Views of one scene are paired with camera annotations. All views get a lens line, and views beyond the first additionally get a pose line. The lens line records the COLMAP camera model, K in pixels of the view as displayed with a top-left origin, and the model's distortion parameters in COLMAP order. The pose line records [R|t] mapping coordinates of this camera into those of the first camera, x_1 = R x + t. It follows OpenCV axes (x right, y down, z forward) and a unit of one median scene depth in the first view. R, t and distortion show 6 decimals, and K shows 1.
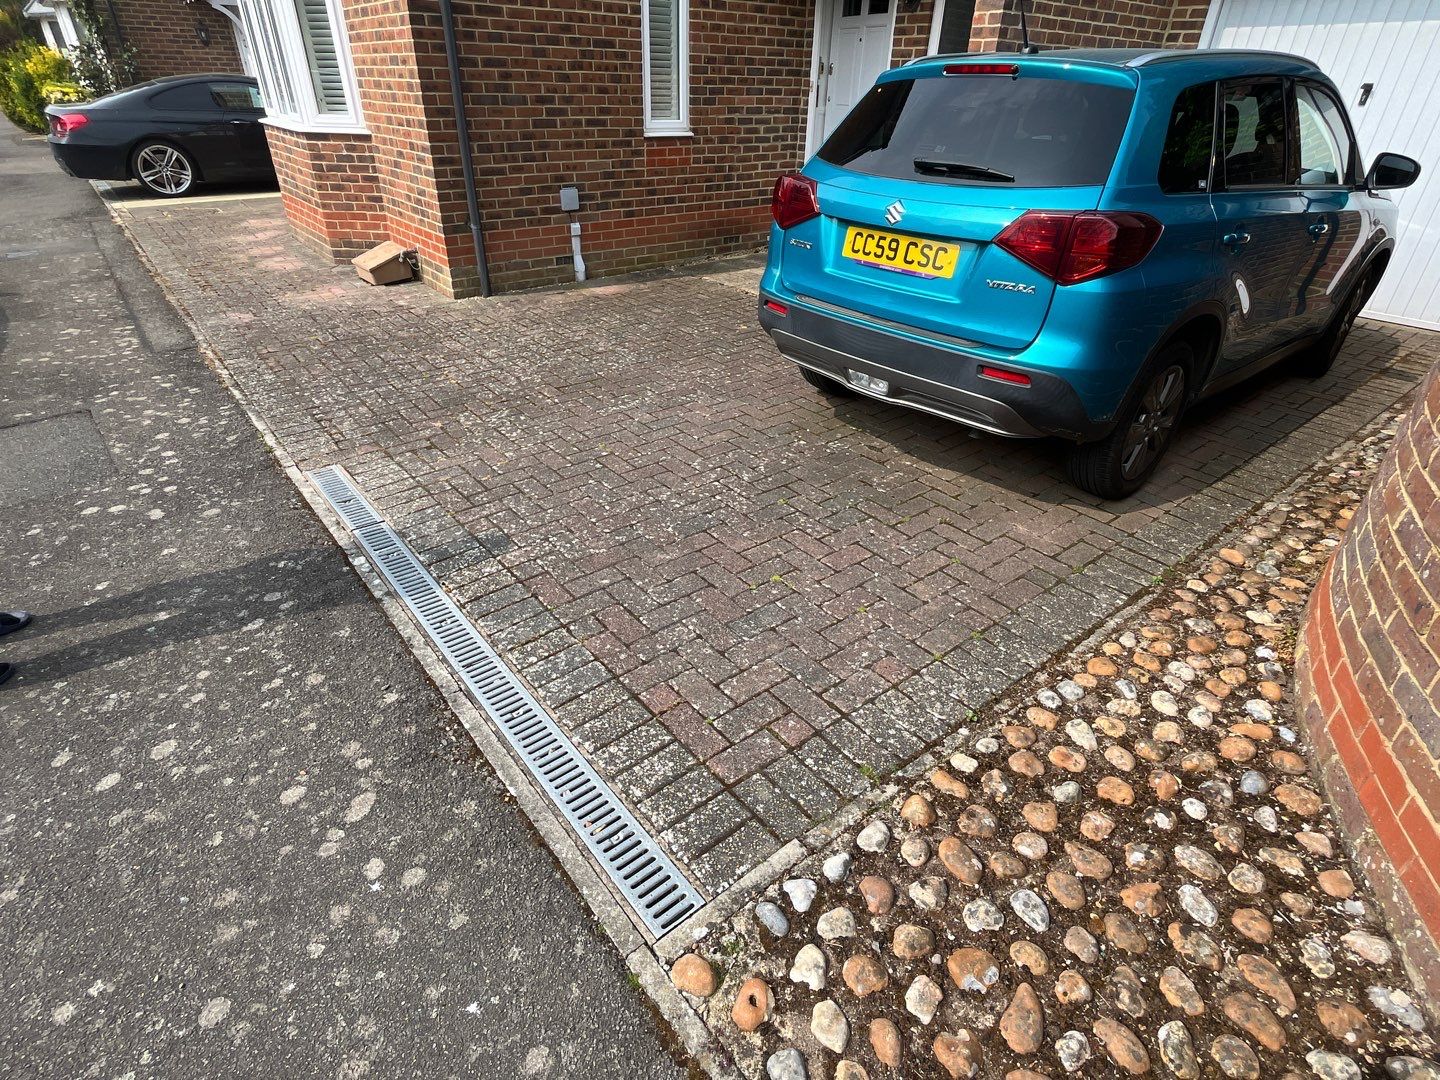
lens RADIAL K [[747.4, 0, 720.0], [0, 747.4, 540.0], [0, 0, 1]] dist [-0.002013, -0.000955]
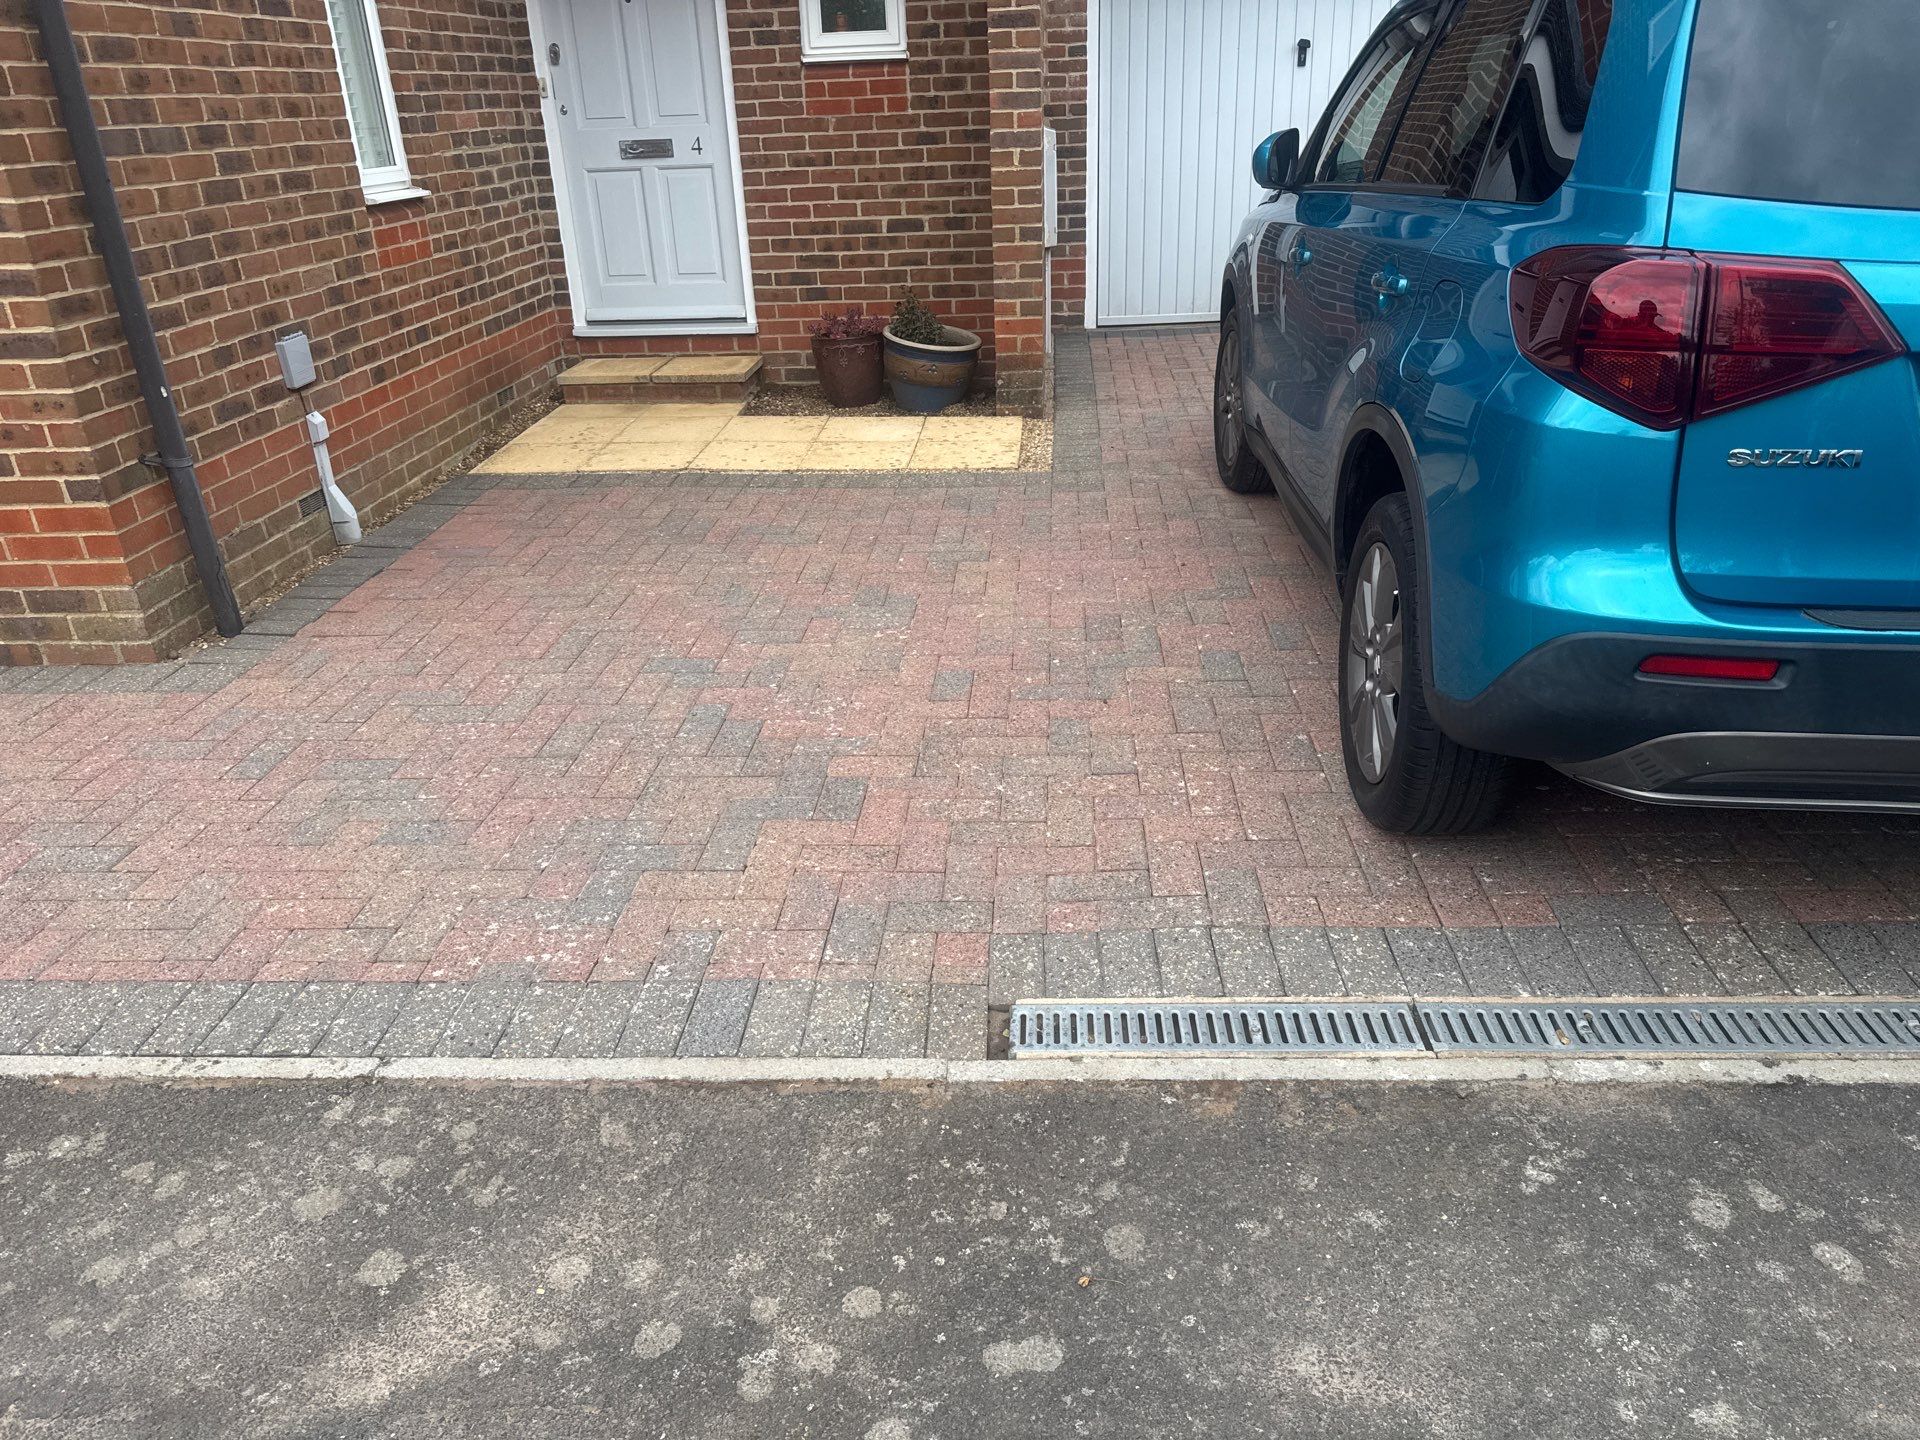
lens RADIAL K [[1373.4, 0, 964.7], [0, 1373.4, 717.6], [0, 0, 1]] dist [0.022584, -0.018346]
pose [[0.671342, -0.347808, 0.654469, -0.556384], [0.429148, 0.902377, 0.039343, -0.161697], [-0.604262, 0.254451, 0.755064, 0.272055]]
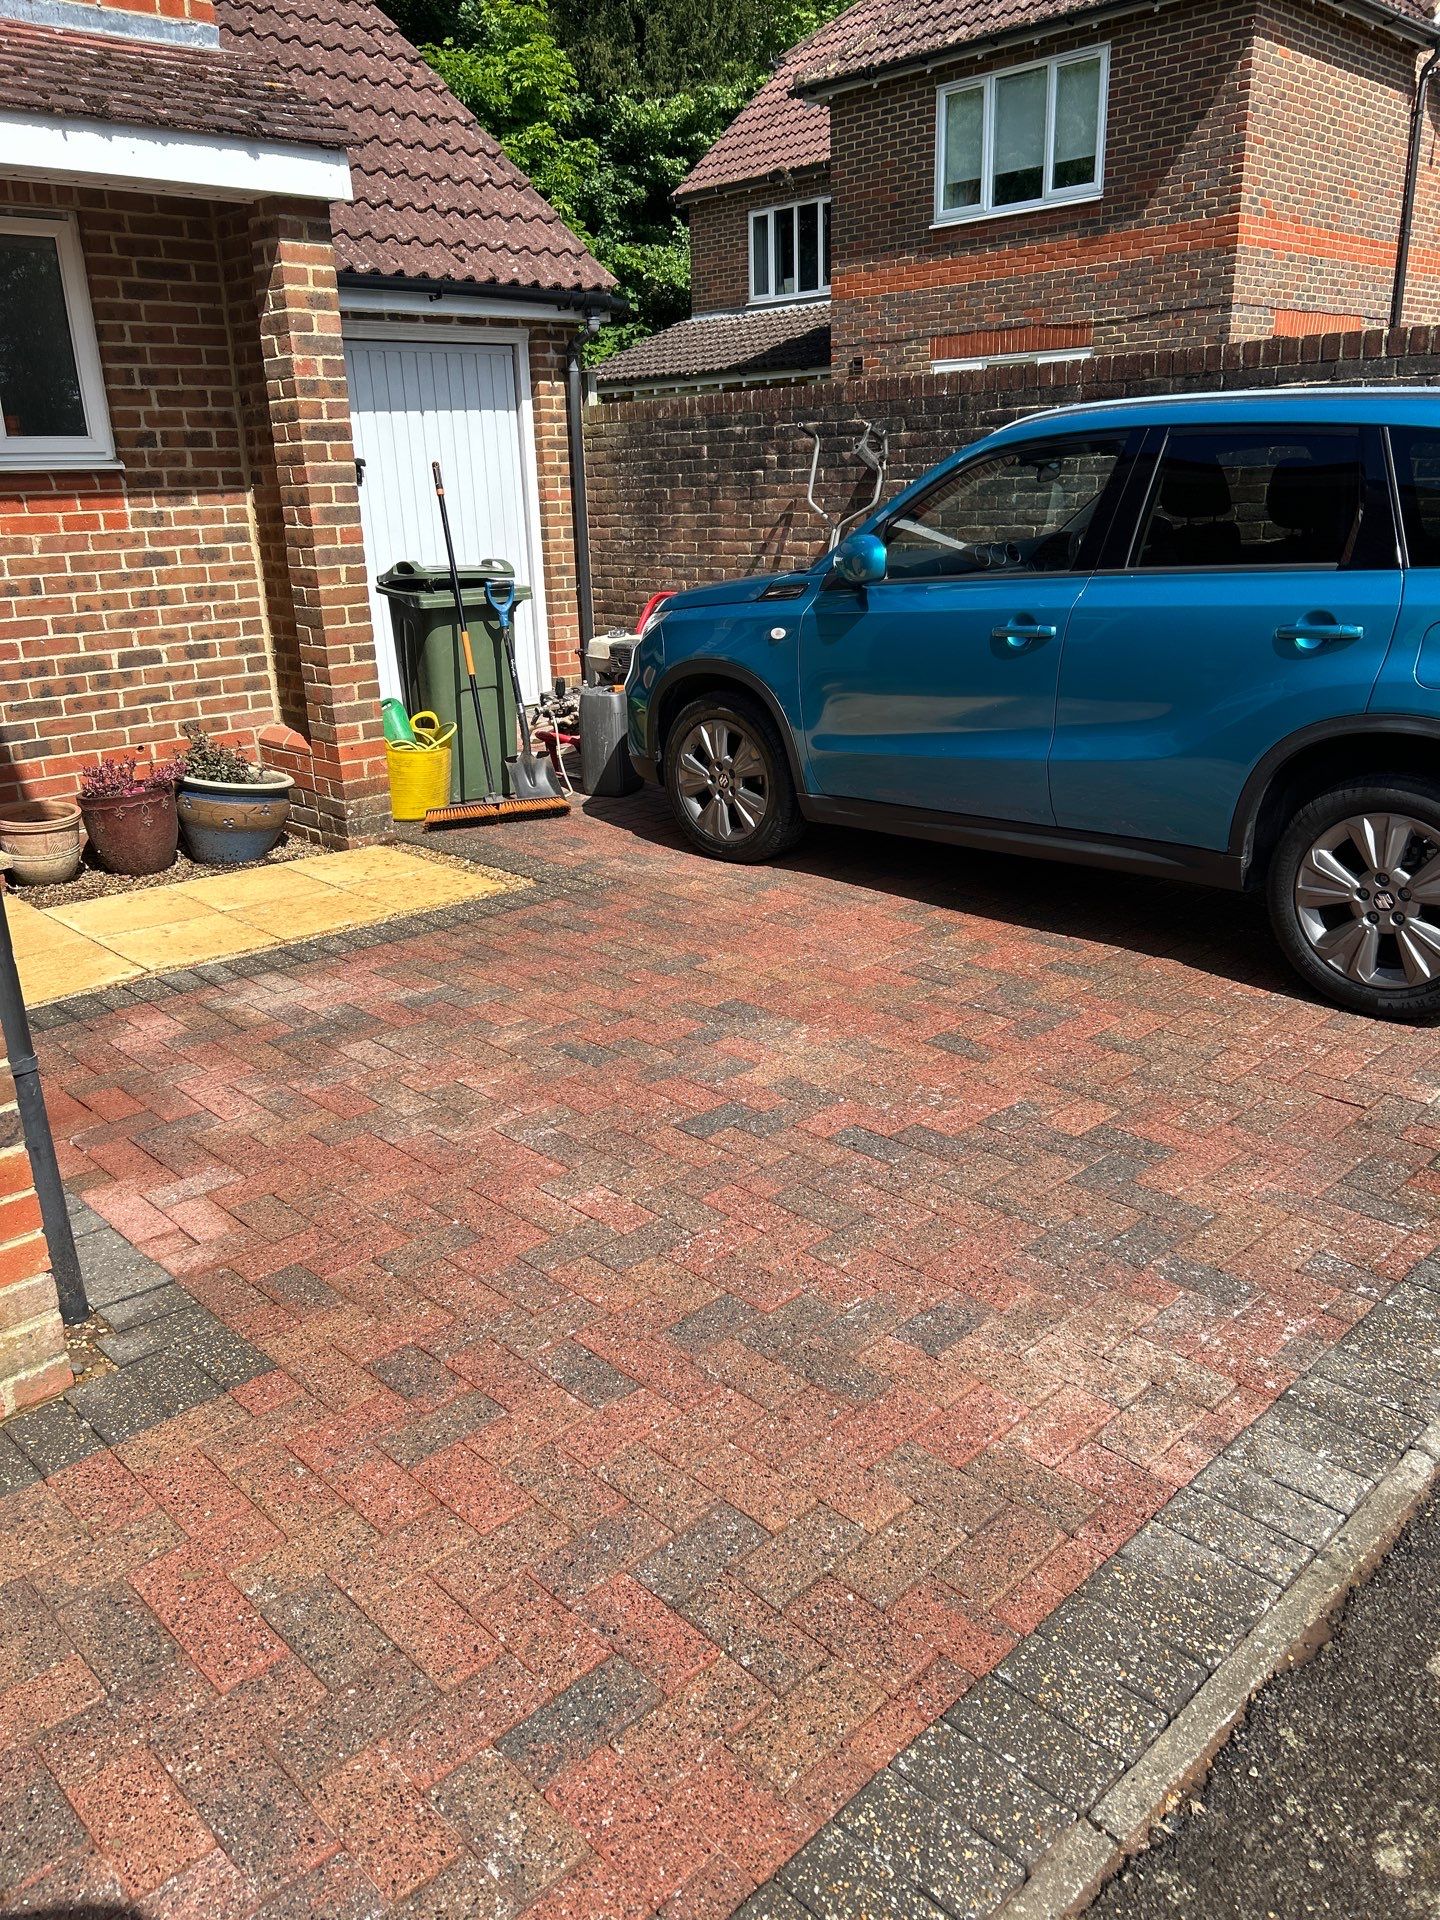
lens RADIAL K [[1373.4, 0, 721.1], [0, 1373.4, 999.3], [0, 0, 1]] dist [0.022584, -0.018346]
pose [[-0.082048, -0.375437, 0.923209, -0.738135], [0.543119, 0.759853, 0.357274, -0.475126], [-0.835637, 0.530726, 0.141563, 0.747823]]
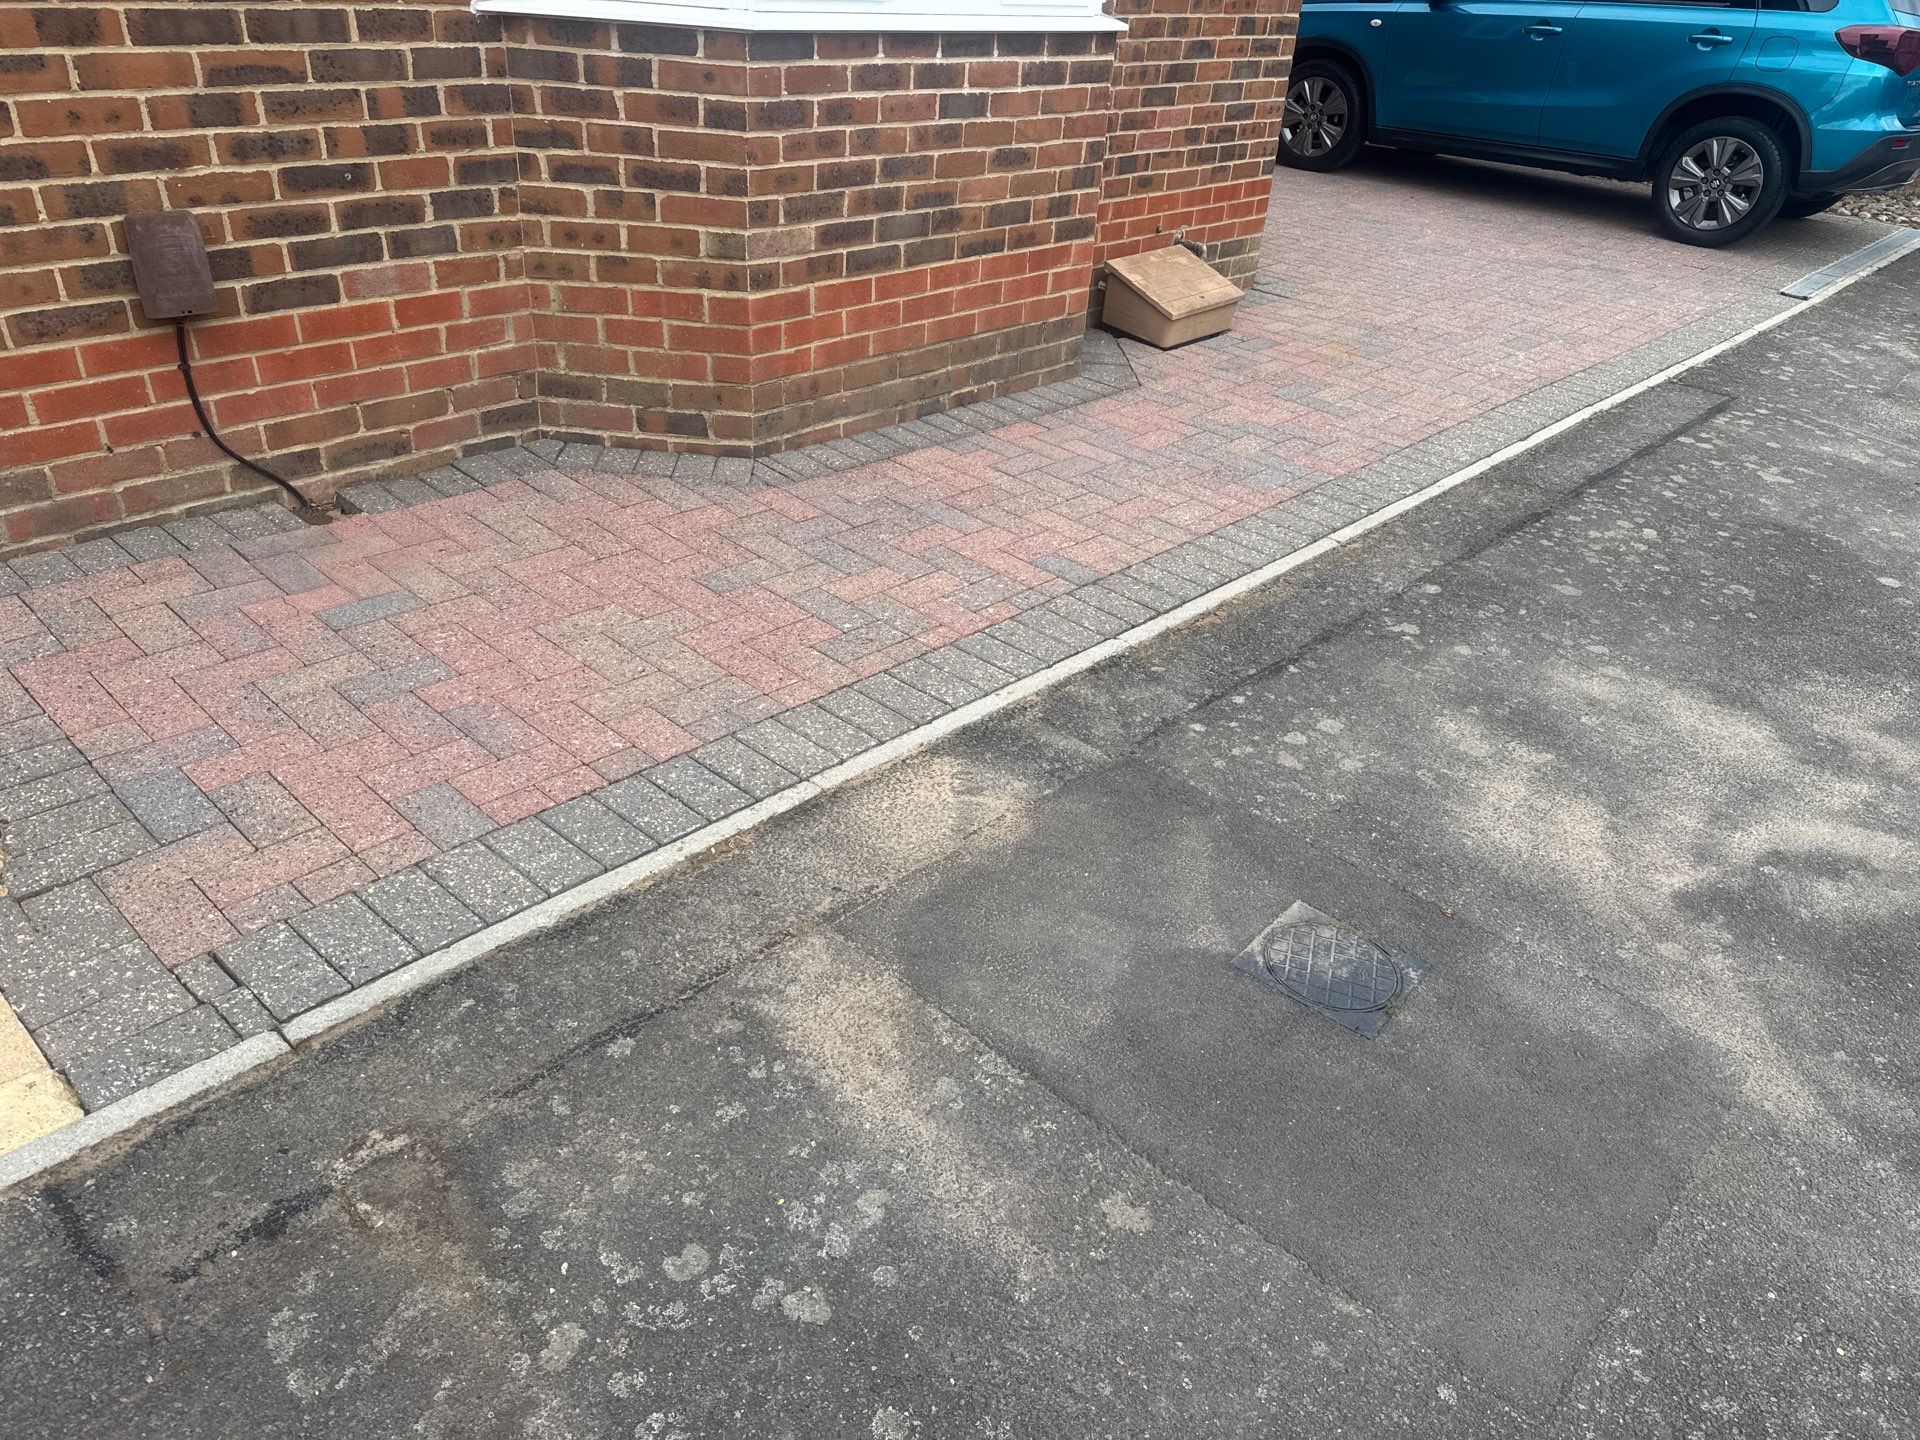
lens RADIAL K [[1358.8, 0, 974.3], [0, 1358.8, 732.8], [0, 0, 1]] dist [0.019508, -0.022411]
pose [[-0.151310, -0.537426, 0.829626, -1.412850], [0.456445, 0.706466, 0.540892, -0.765301], [-0.876791, 0.460521, 0.138410, 1.236865]]
